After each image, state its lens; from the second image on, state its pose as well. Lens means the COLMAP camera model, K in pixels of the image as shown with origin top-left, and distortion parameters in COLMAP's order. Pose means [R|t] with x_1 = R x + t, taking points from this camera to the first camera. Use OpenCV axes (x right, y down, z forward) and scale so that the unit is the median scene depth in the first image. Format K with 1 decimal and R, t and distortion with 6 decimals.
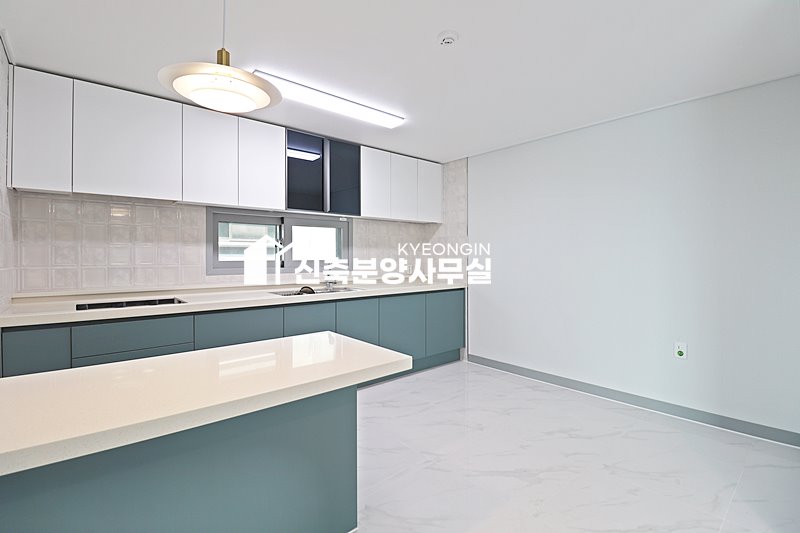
lens RADIAL K [[371.1, 0, 400.4], [0, 371.1, 258.8], [0, 0, 1]] dist [0.001978, -0.015348]
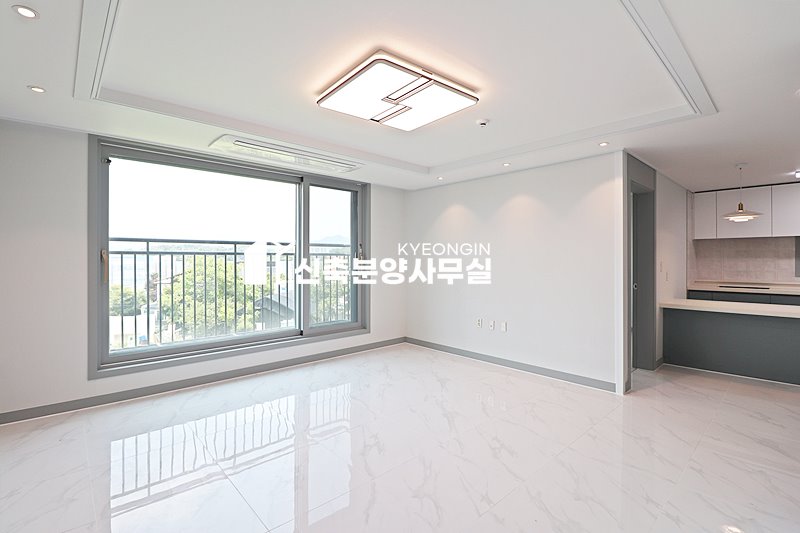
lens RADIAL K [[371.1, 0, 400.4], [0, 371.1, 258.8], [0, 0, 1]] dist [0.001978, -0.015348]
pose [[0.023123, -0.006099, -0.999714, 1.028861], [-0.006703, 0.999958, -0.006256, -0.013902], [0.999710, 0.006845, 0.023081, -0.784985]]
